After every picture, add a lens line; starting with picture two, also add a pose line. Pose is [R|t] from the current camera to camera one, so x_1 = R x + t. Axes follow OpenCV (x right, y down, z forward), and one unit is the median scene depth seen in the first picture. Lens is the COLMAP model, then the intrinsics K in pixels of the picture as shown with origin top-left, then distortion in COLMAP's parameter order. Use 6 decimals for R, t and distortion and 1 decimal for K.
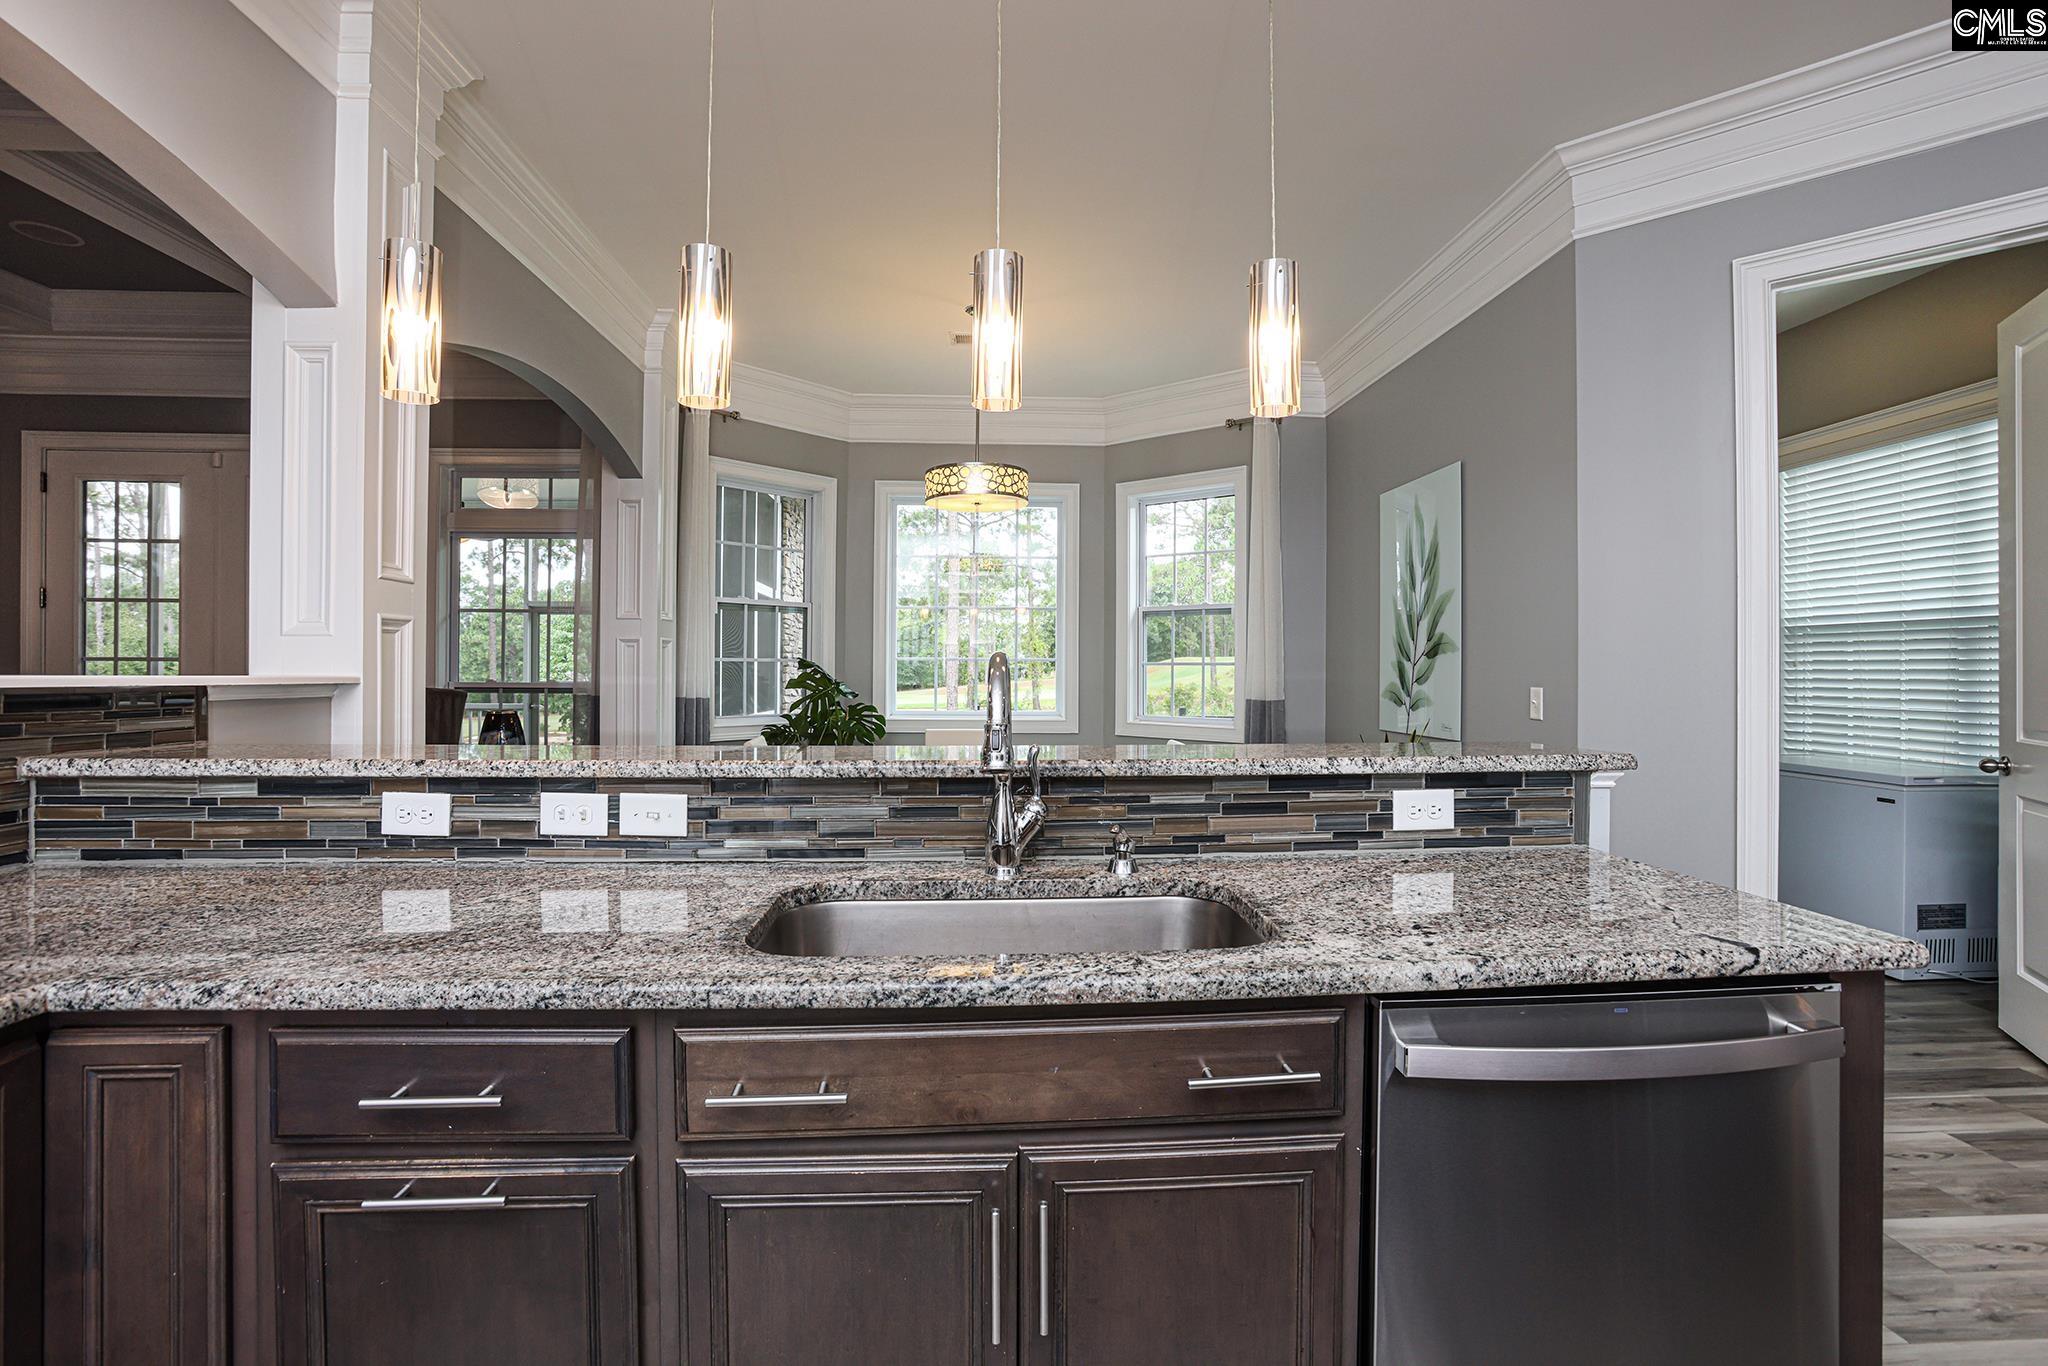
lens RADIAL K [[931.3, 0, 1017.7], [0, 931.3, 665.6], [0, 0, 1]] dist [-0.069310, 0.025082]
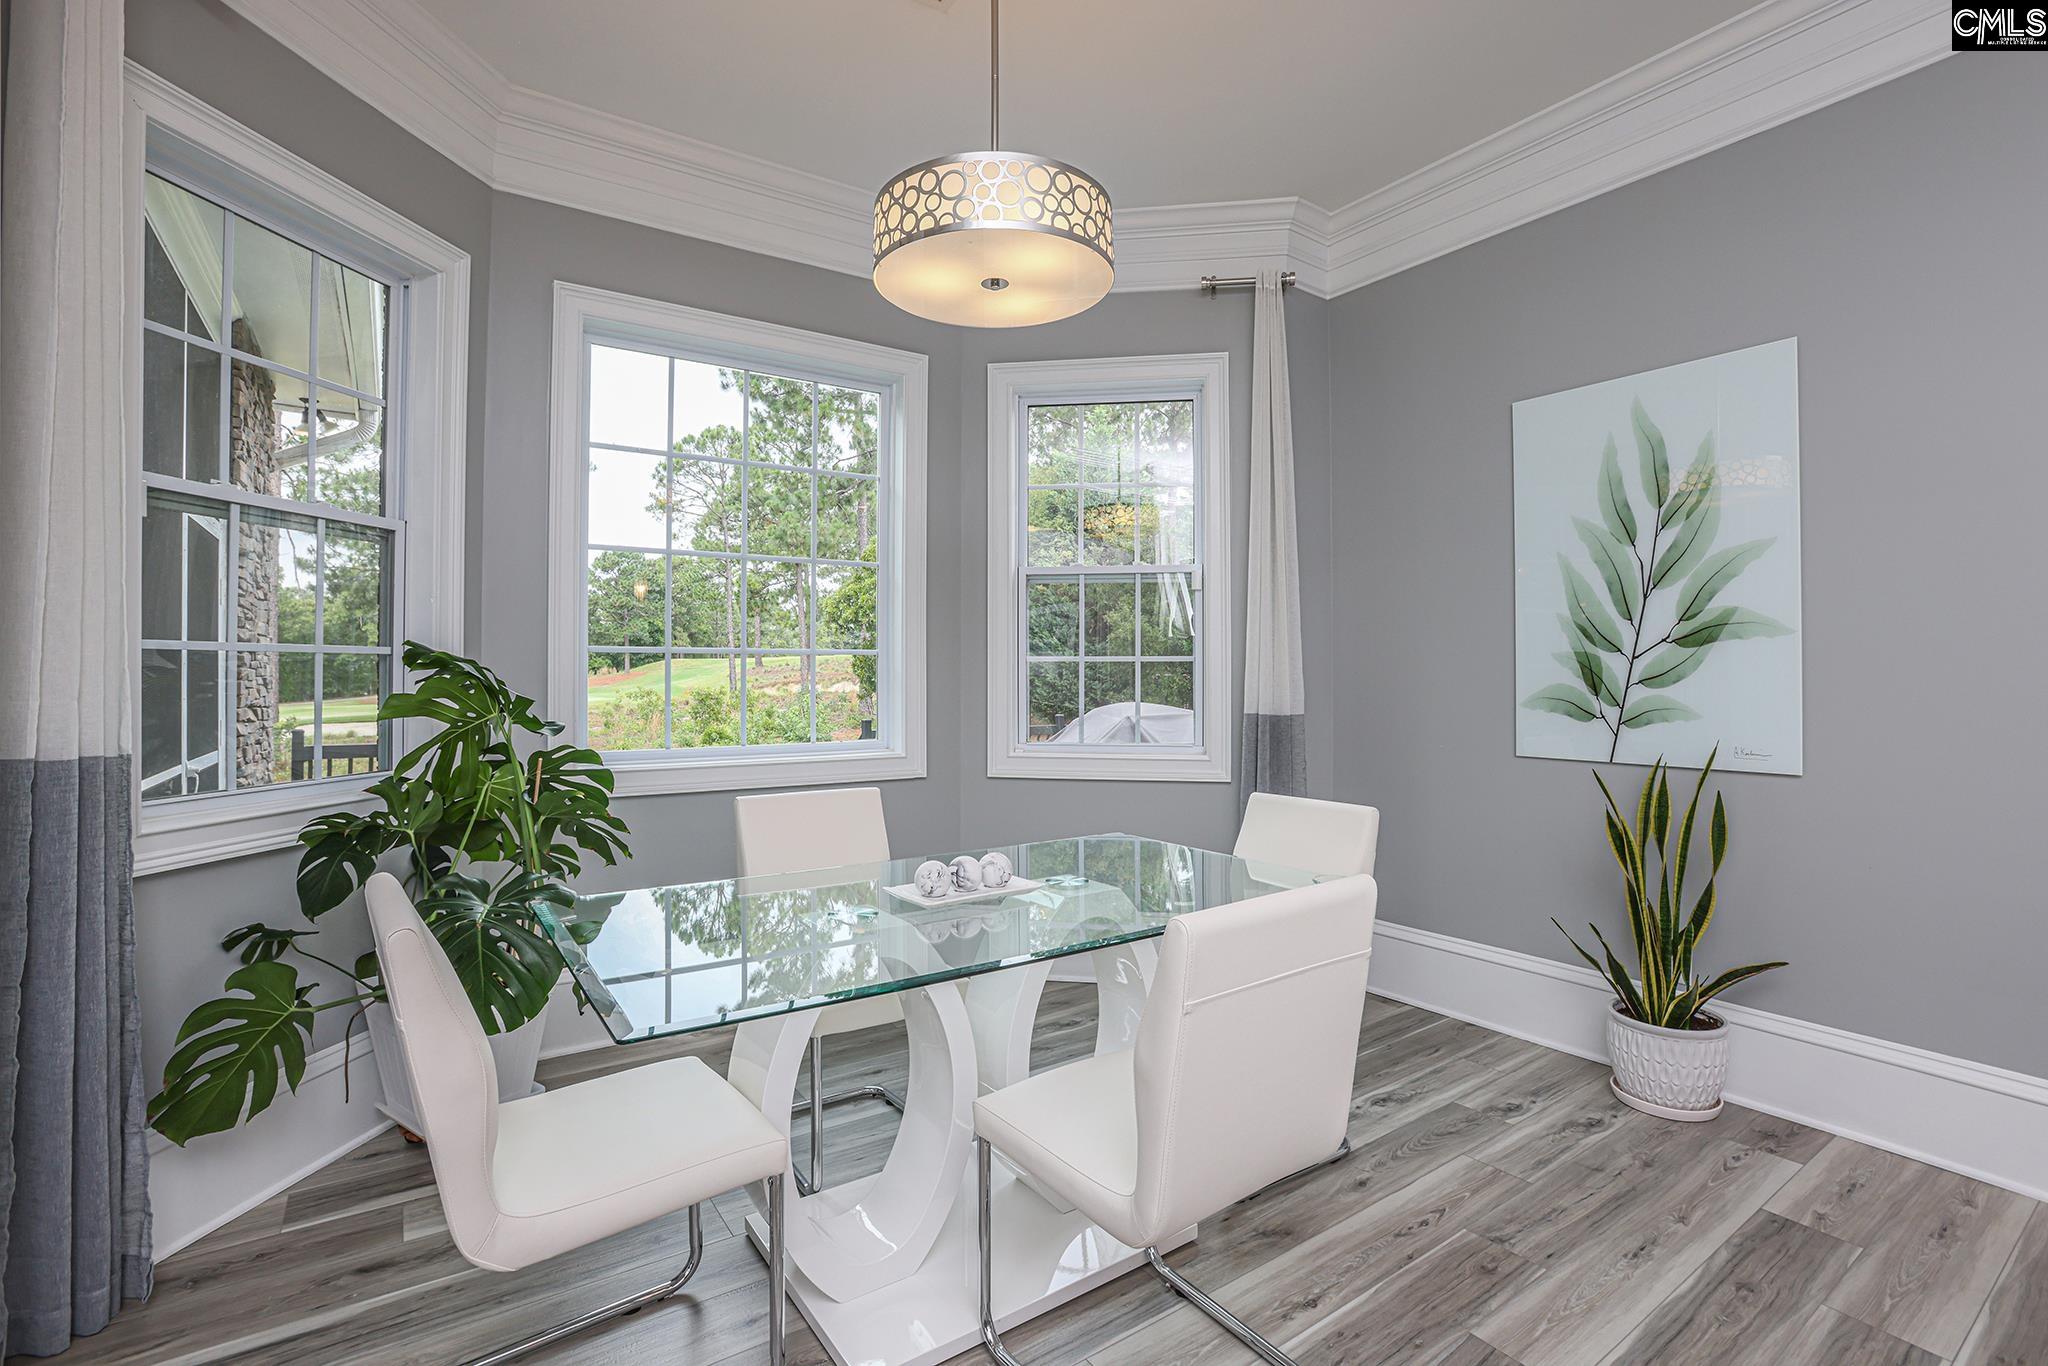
lens RADIAL K [[931.3, 0, 1017.7], [0, 931.3, 665.6], [0, 0, 1]] dist [-0.069310, 0.025082]
pose [[0.855980, -0.002917, 0.517000, -0.217814], [0.002646, 0.999996, 0.001261, 0.002224], [-0.517002, 0.000288, 0.855984, 0.533612]]
